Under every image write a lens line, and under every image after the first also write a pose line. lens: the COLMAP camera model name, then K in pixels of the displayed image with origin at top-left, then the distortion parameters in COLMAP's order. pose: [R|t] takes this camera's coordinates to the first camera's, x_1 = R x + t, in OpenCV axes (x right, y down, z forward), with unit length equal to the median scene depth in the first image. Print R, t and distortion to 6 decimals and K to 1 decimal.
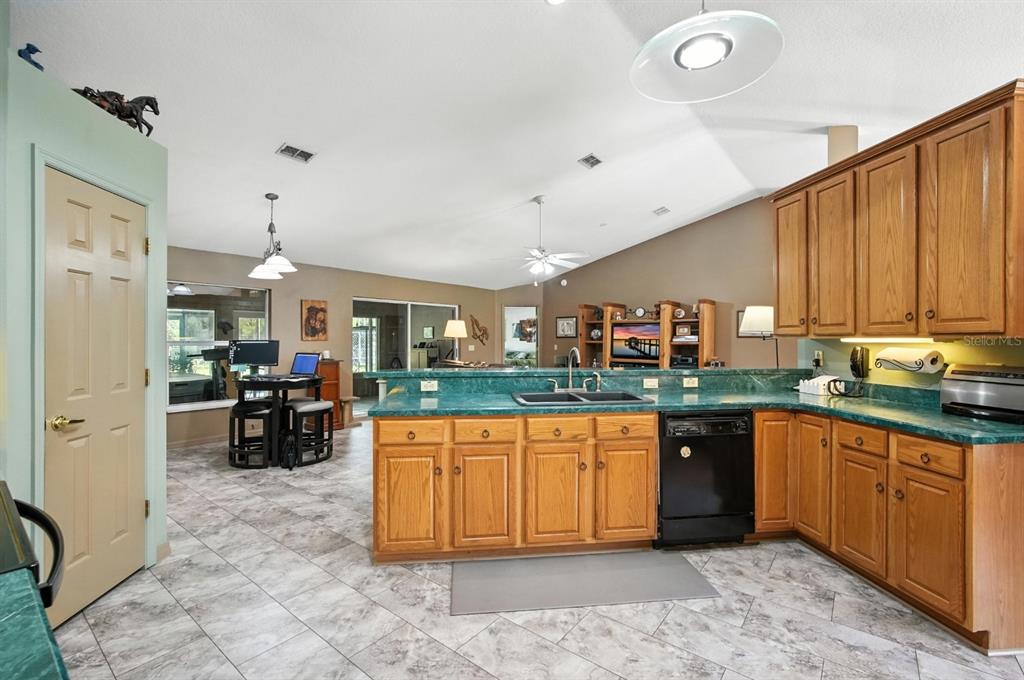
lens RADIAL K [[450.2, 0, 515.5], [0, 450.2, 341.4], [0, 0, 1]] dist [-0.002614, 0.000519]
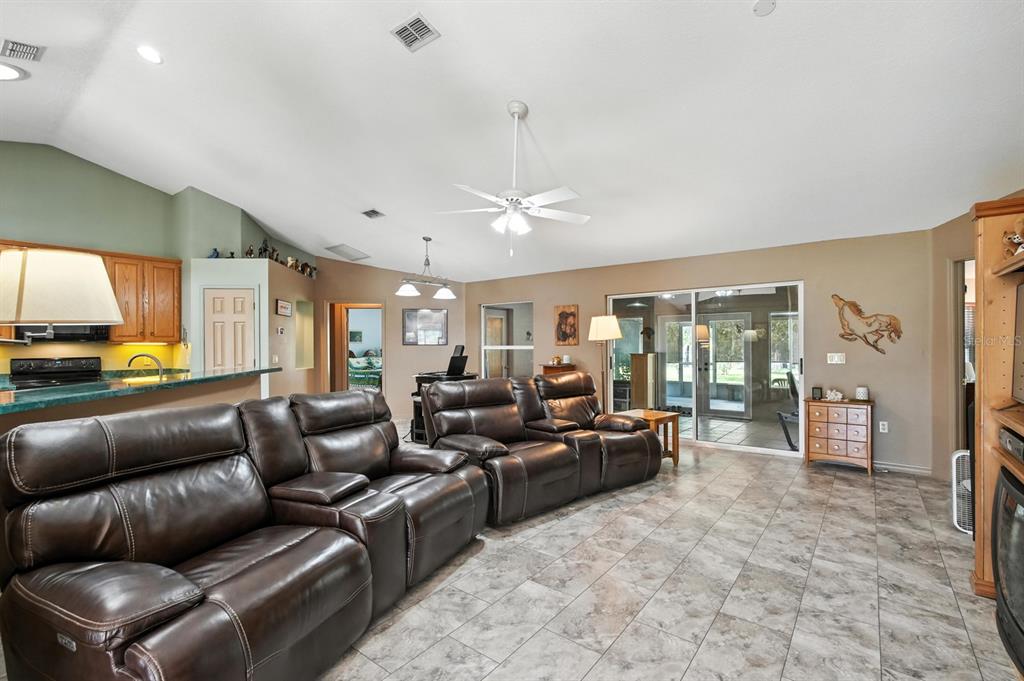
lens RADIAL K [[450.2, 0, 515.5], [0, 450.2, 341.9], [0, 0, 1]] dist [-0.002614, 0.000519]
pose [[0.008312, -0.008529, -0.999929, 0.466259], [0.003632, 0.999957, -0.008499, -0.000841], [0.999959, -0.003561, 0.008342, 0.725470]]
